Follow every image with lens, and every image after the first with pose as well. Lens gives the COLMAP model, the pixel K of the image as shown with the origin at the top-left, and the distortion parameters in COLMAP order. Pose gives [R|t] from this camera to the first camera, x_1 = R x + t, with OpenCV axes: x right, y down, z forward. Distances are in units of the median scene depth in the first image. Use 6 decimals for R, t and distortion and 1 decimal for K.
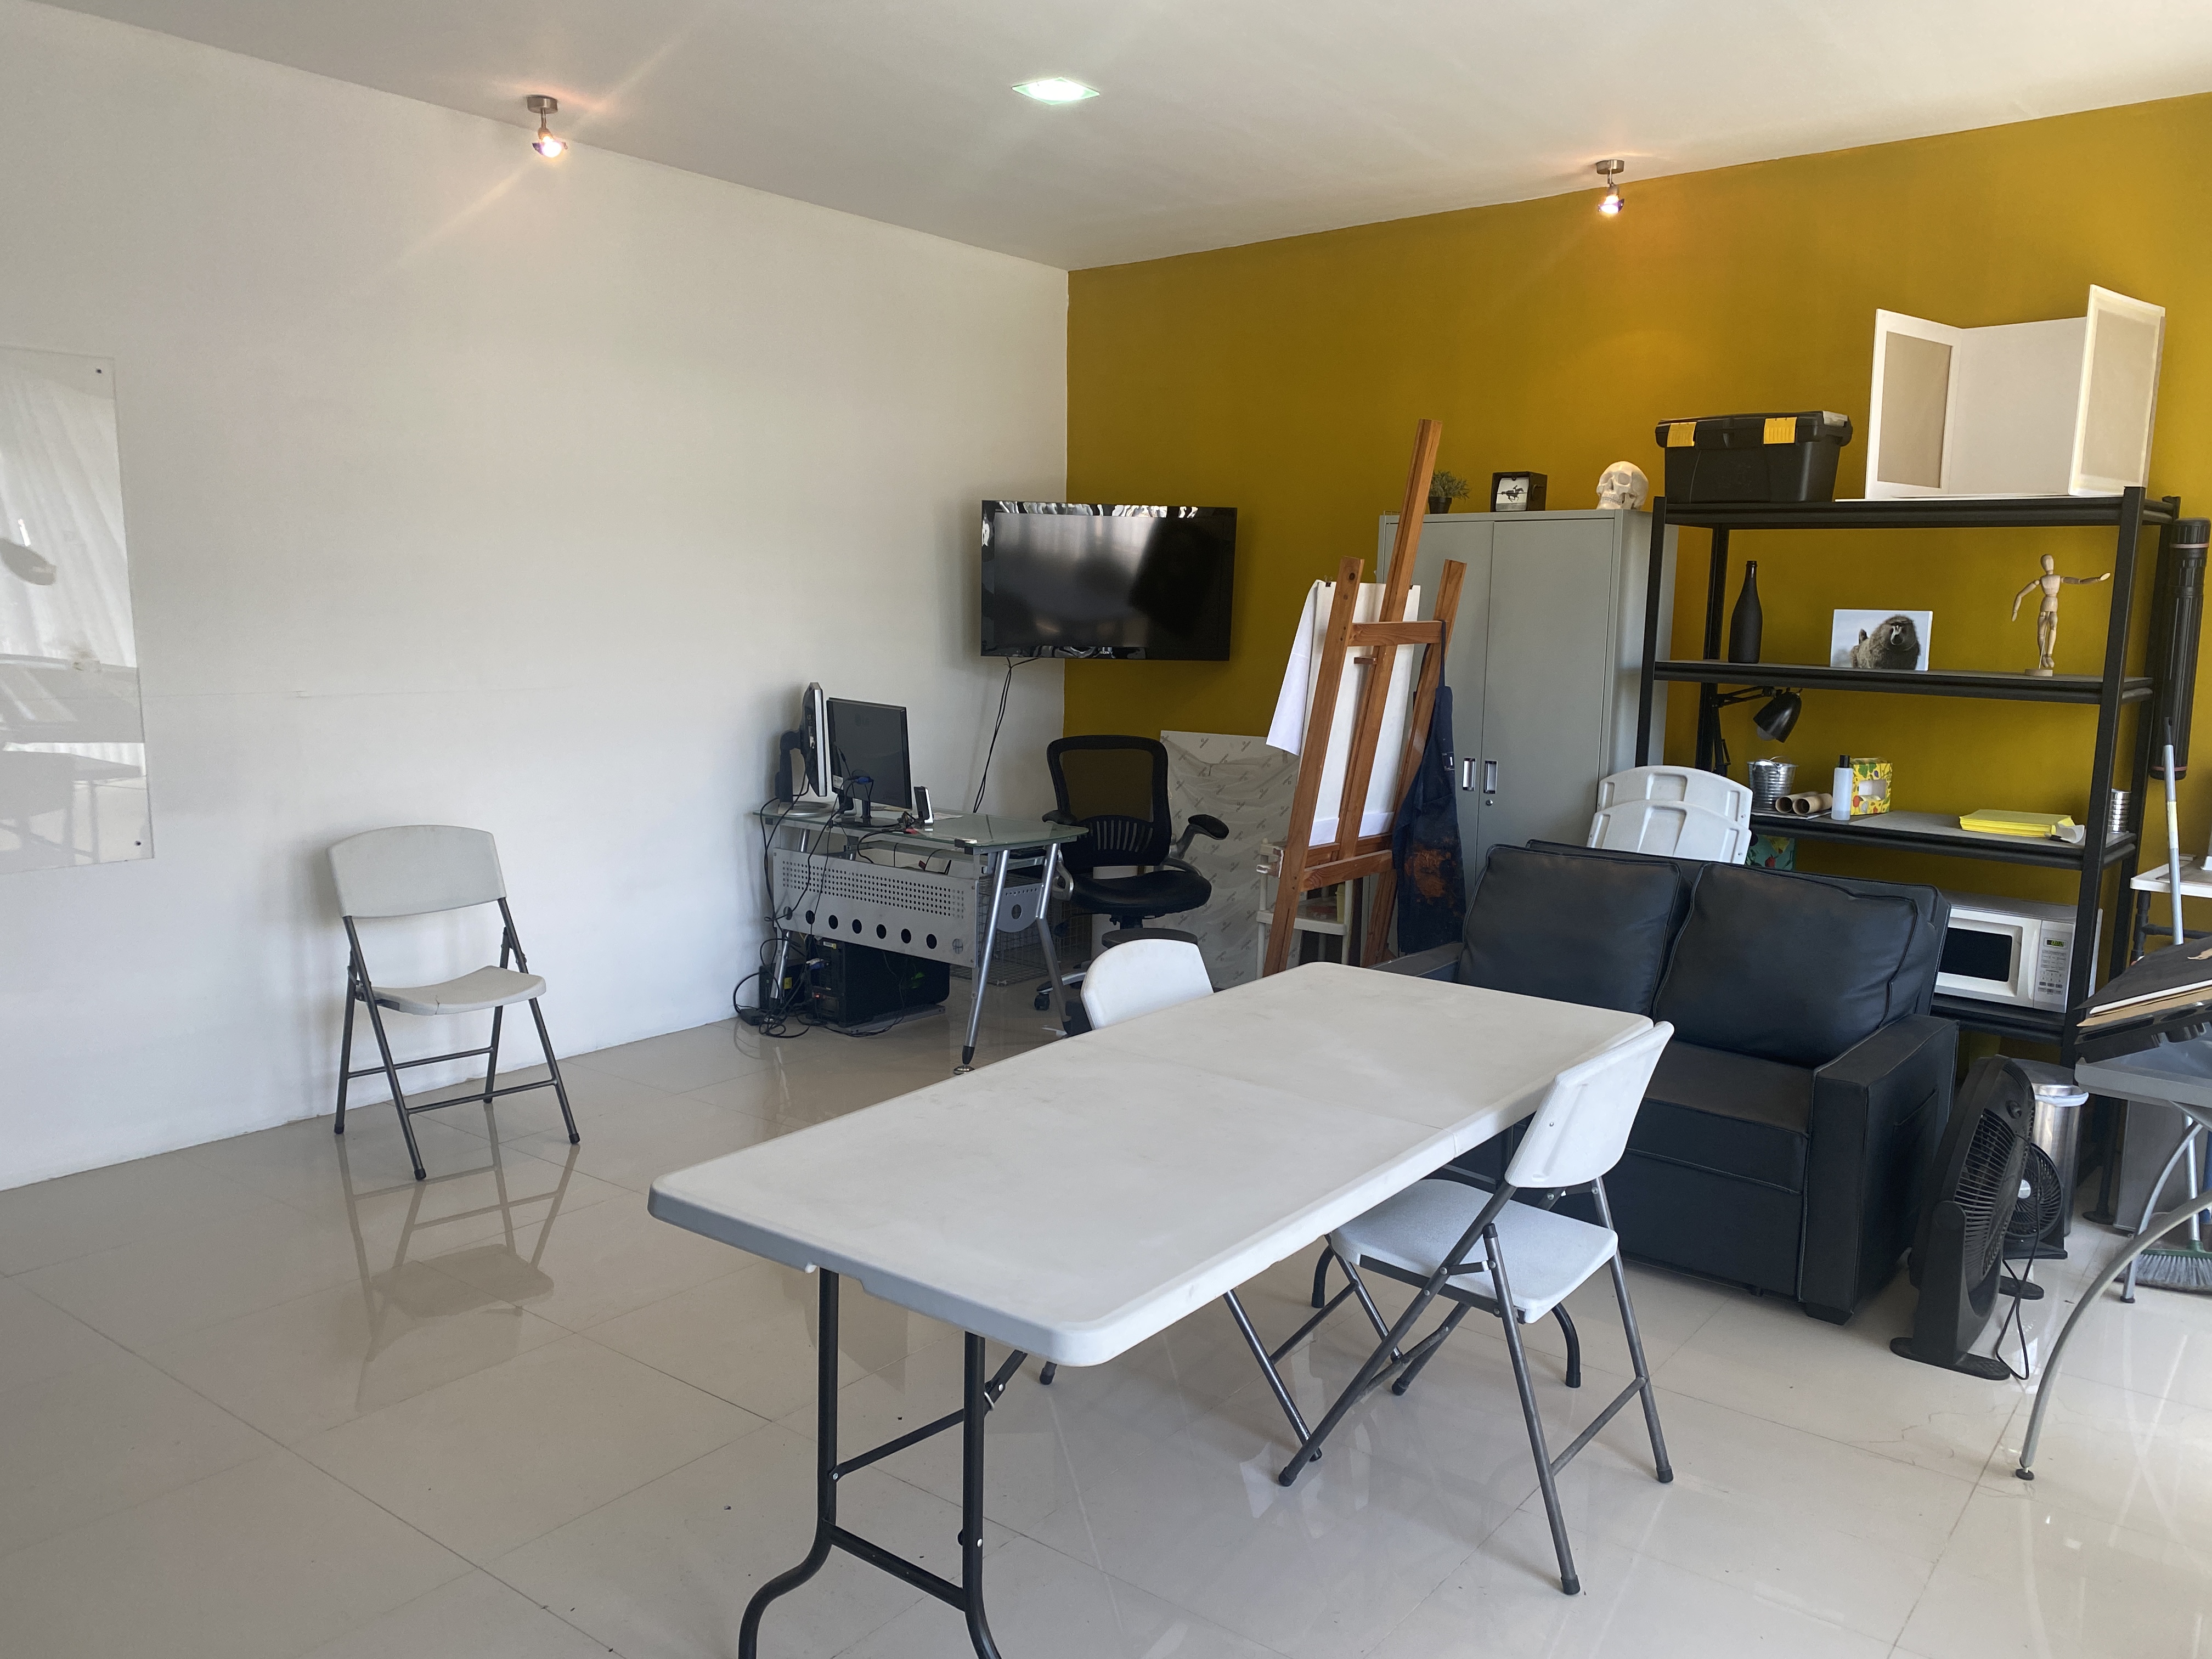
lens RADIAL K [[1682.8, 0, 1111.1], [0, 1682.8, 832.4], [0, 0, 1]] dist [0.071018, -0.092439]
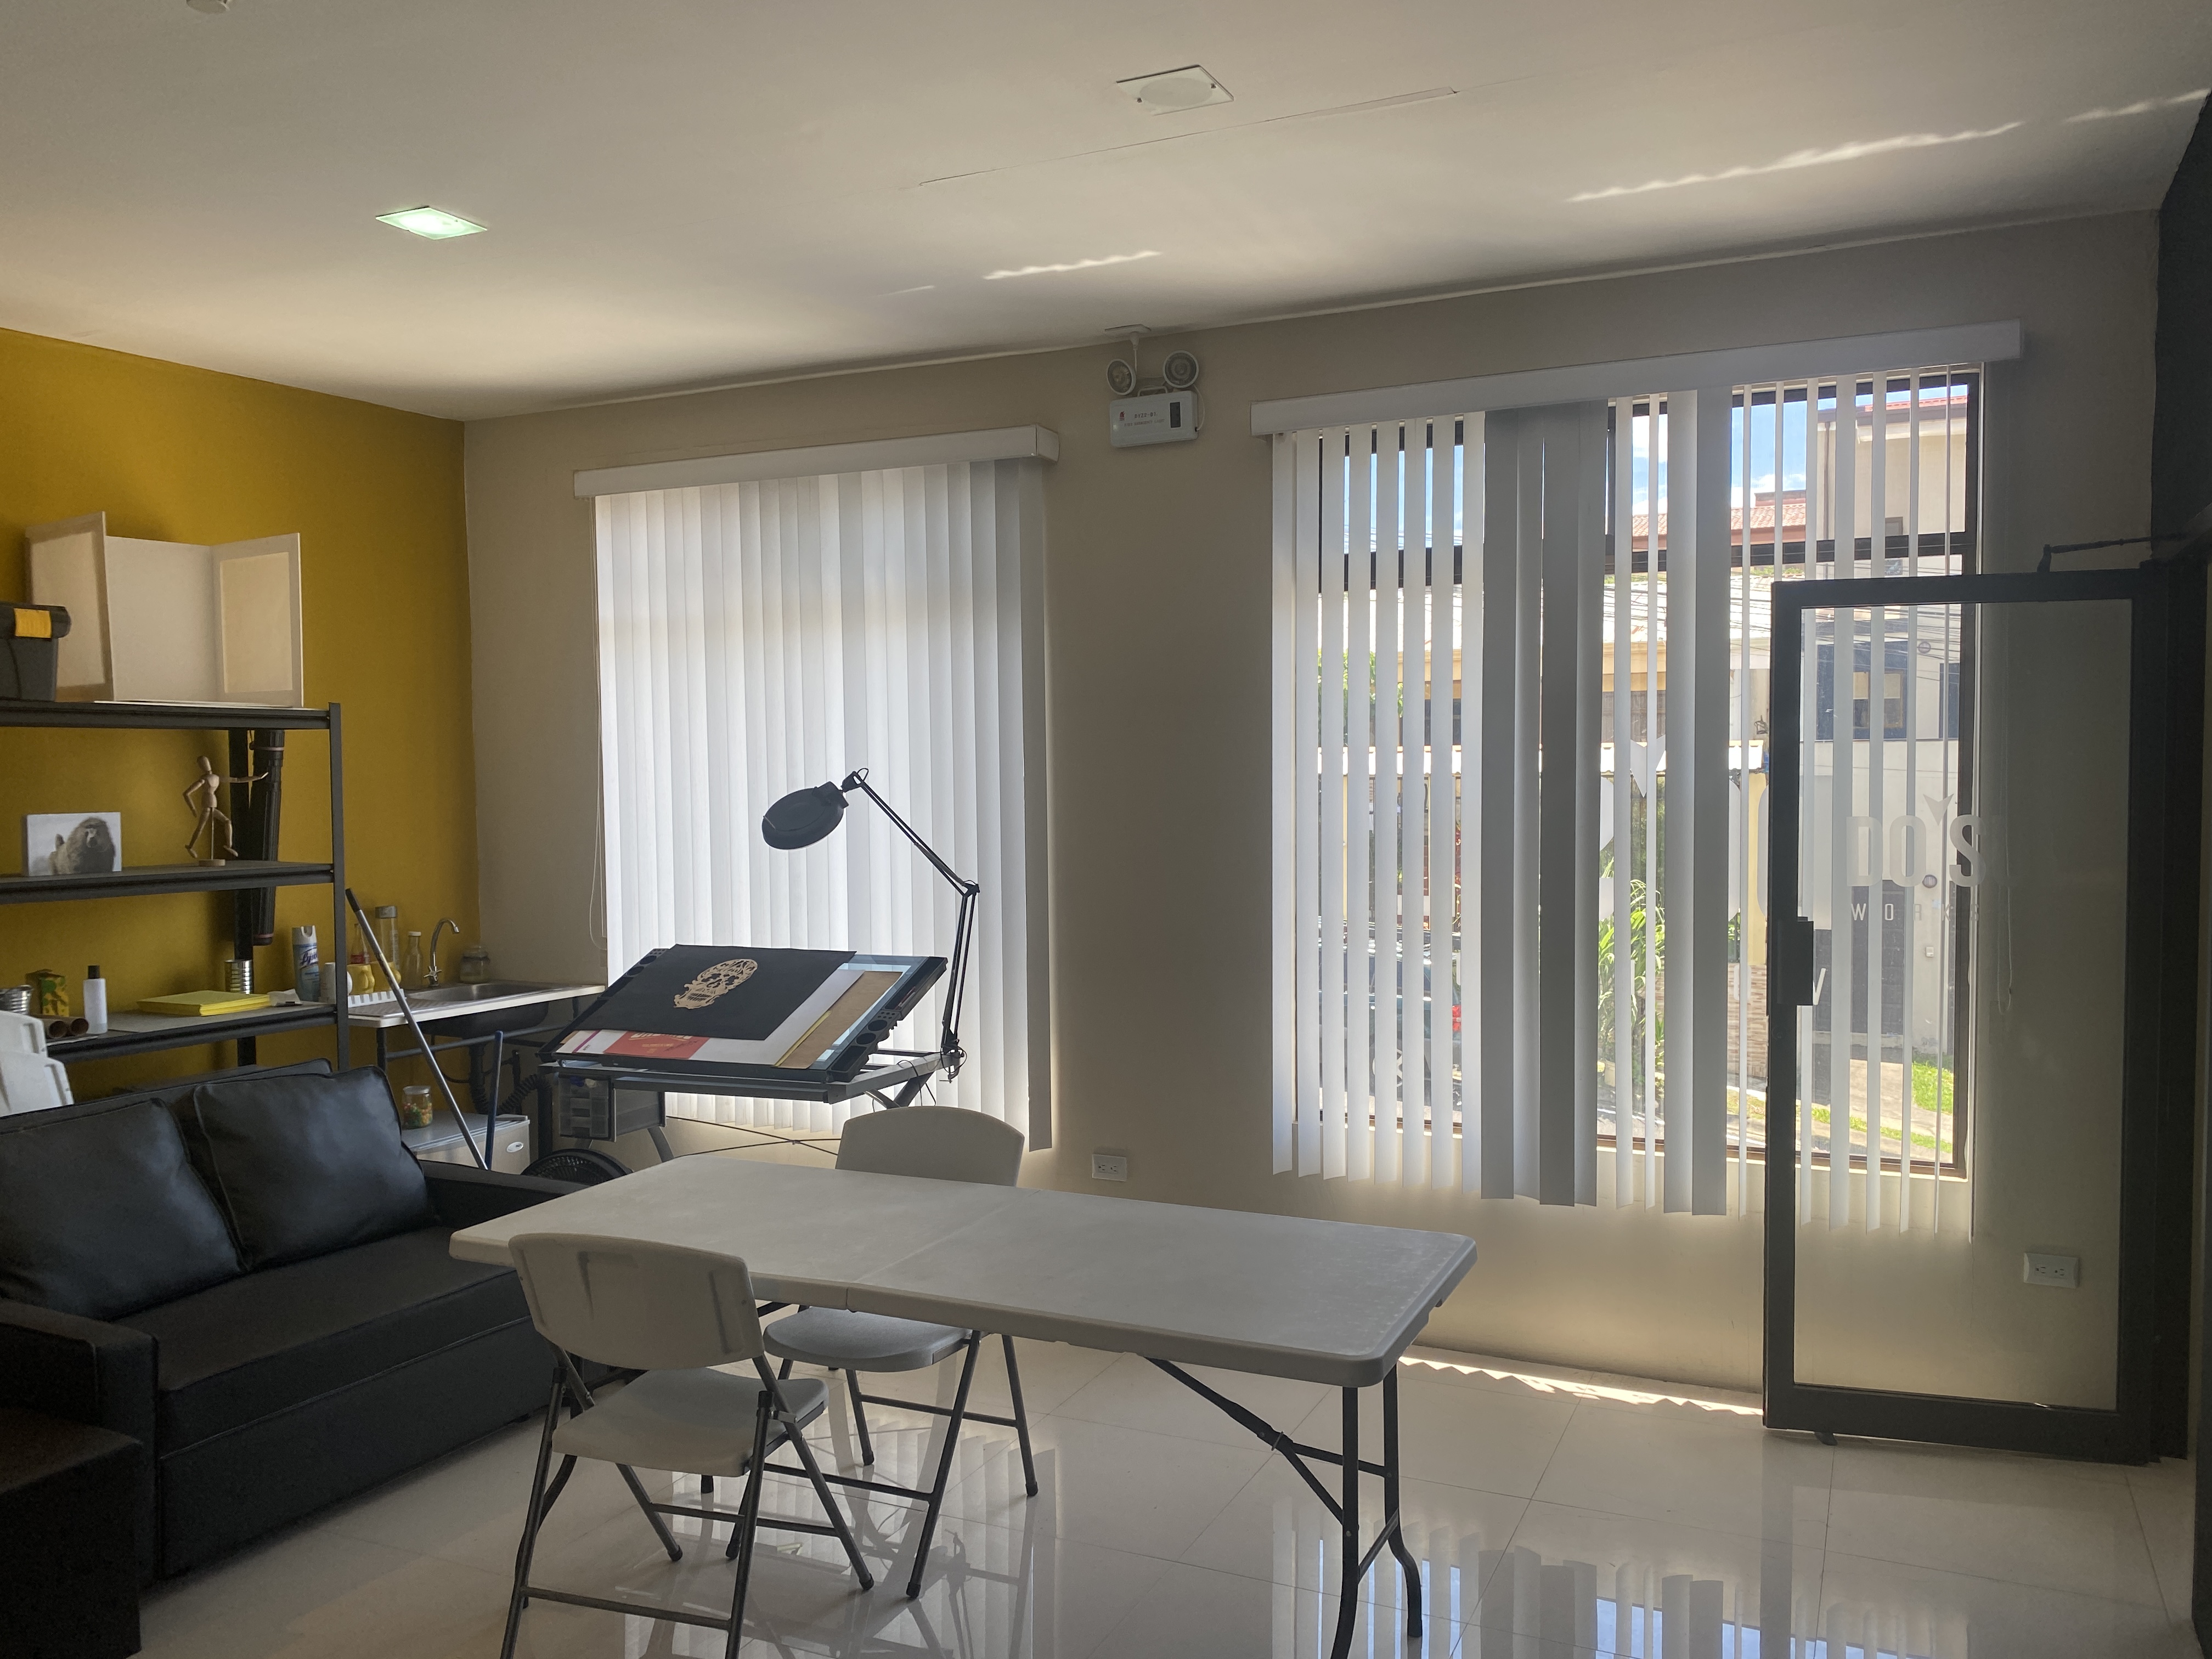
lens RADIAL K [[1682.8, 0, 1111.0], [0, 1682.8, 829.3], [0, 0, 1]] dist [0.071018, -0.092439]
pose [[-0.225288, -0.054973, 0.972740, -0.605522], [0.151652, 0.984259, 0.090747, -0.118087], [-0.962417, 0.167962, -0.213405, 0.632368]]
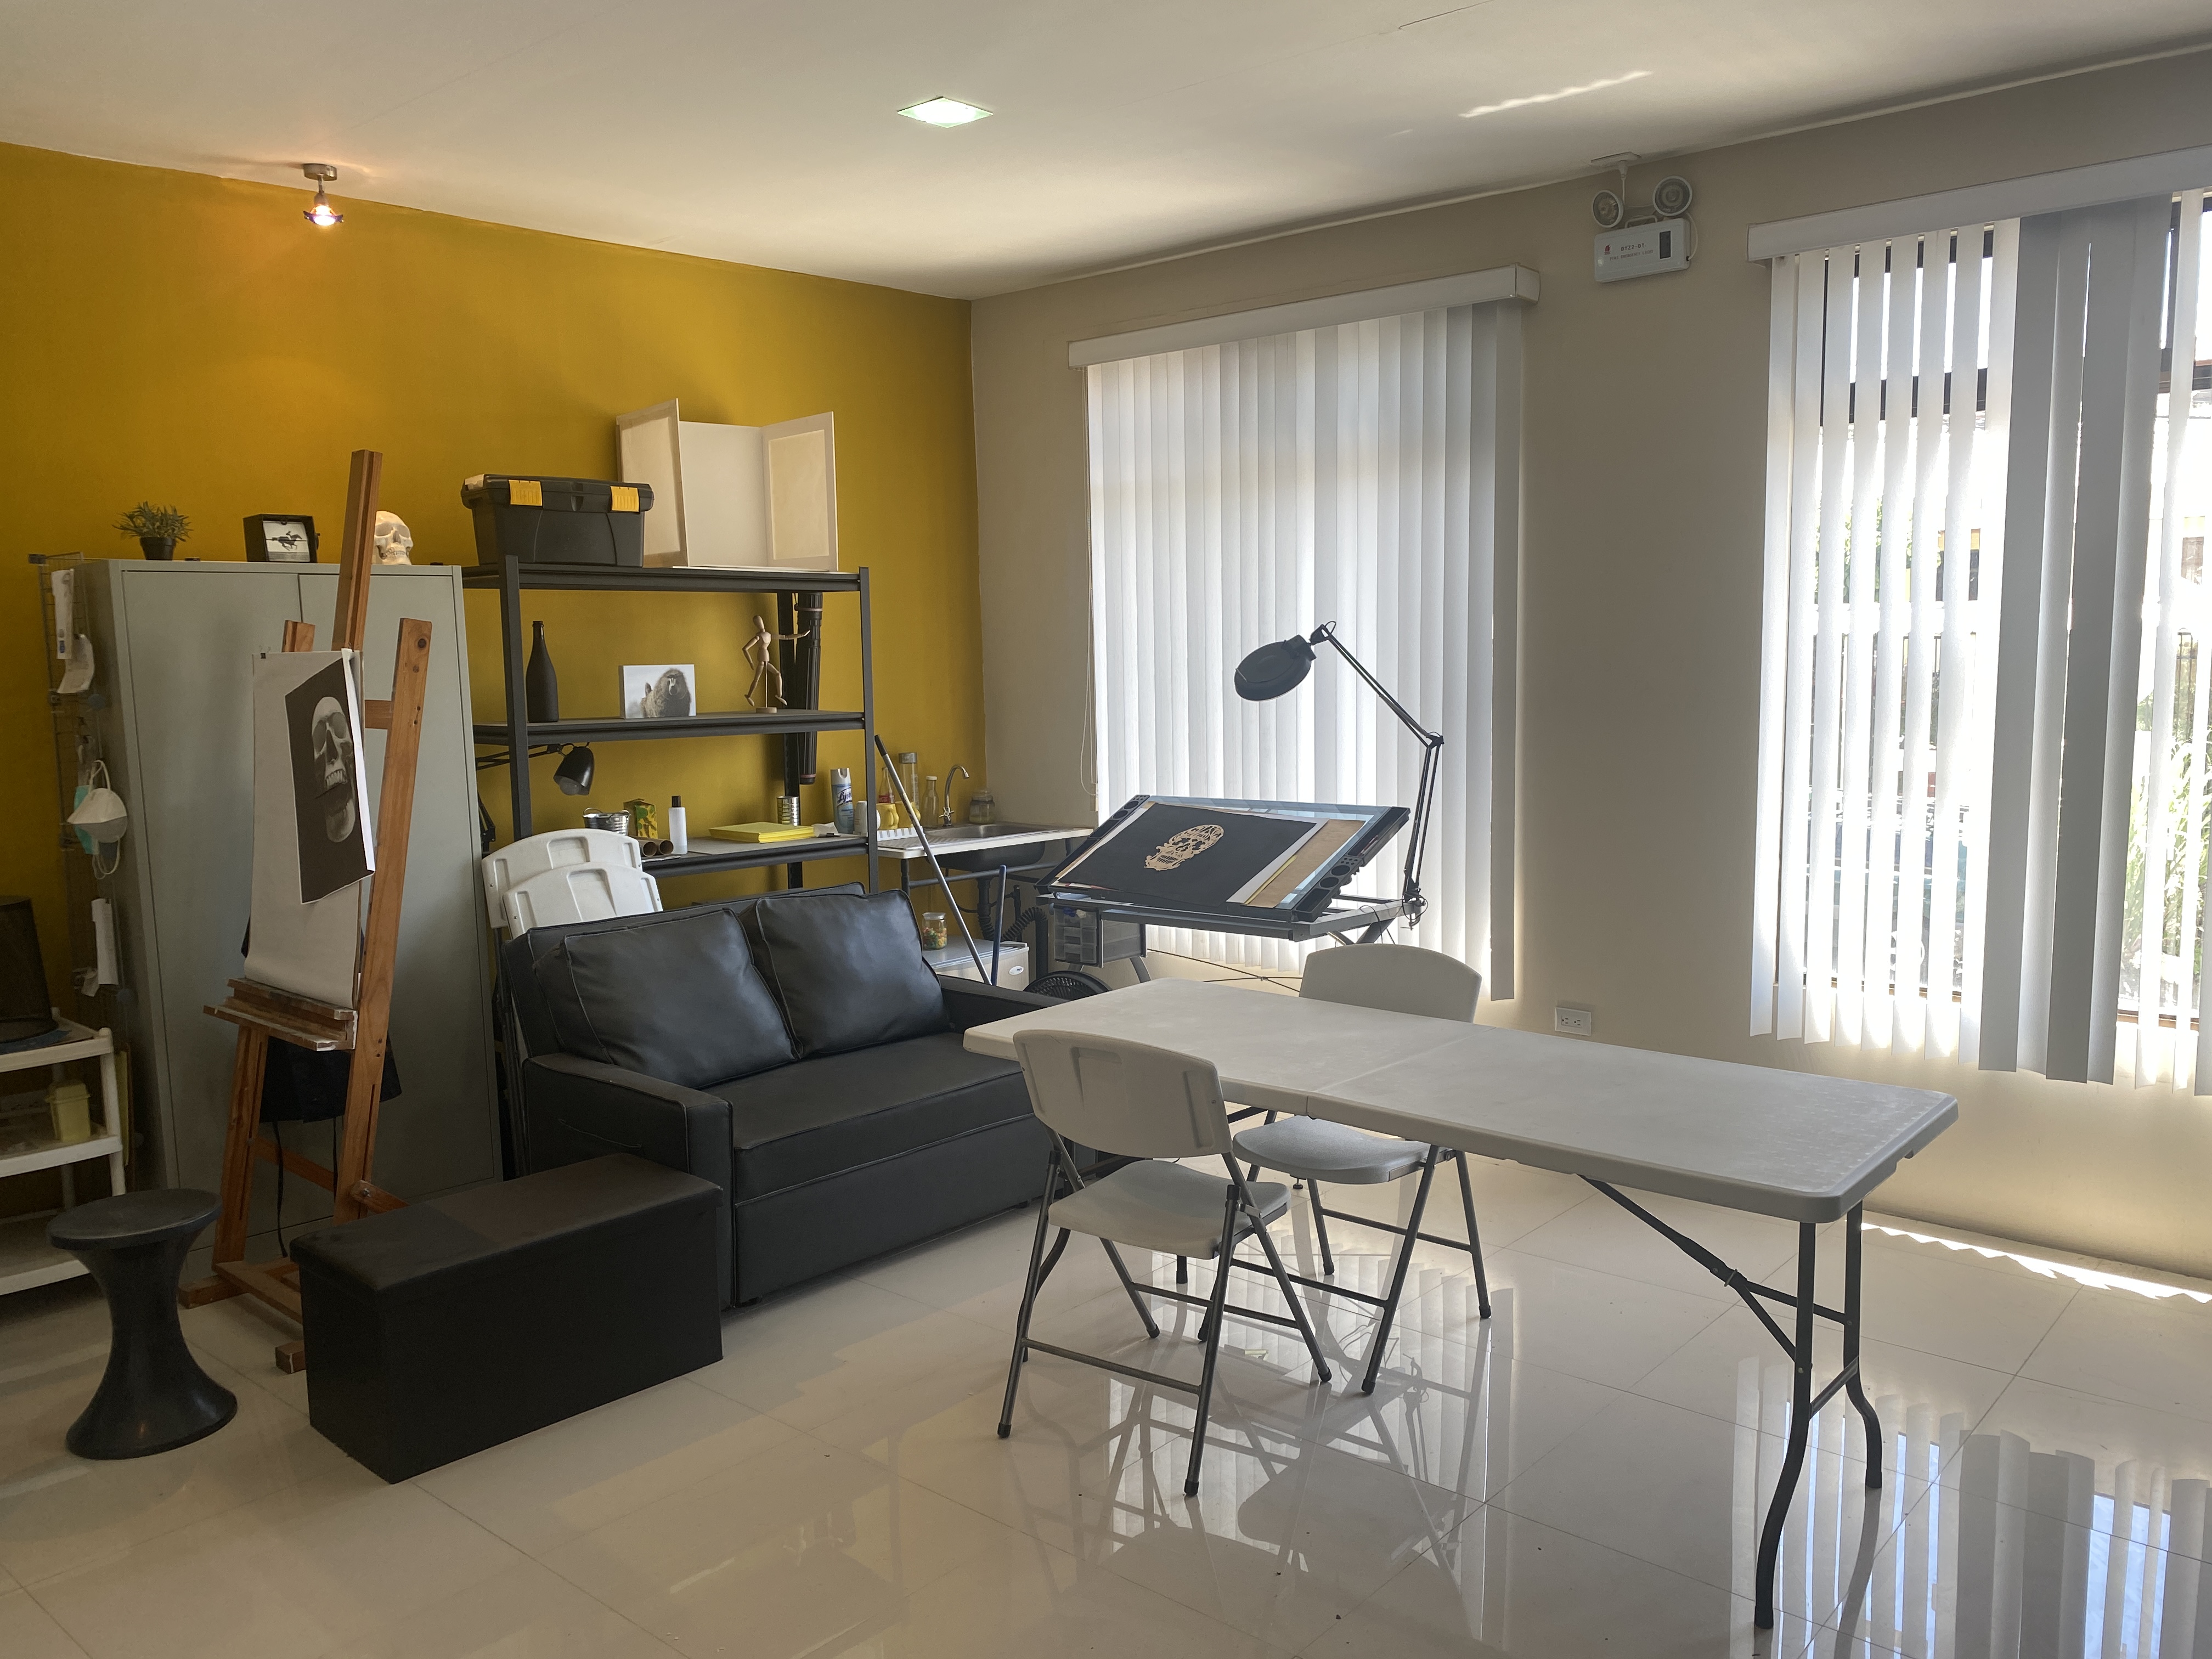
lens RADIAL K [[1682.8, 0, 1122.5], [0, 1682.8, 826.9], [0, 0, 1]] dist [0.071018, -0.092439]
pose [[0.045865, -0.130556, 0.990380, -0.634024], [0.163933, 0.978966, 0.121460, -0.109588], [-0.985405, 0.156785, 0.066302, 0.632426]]
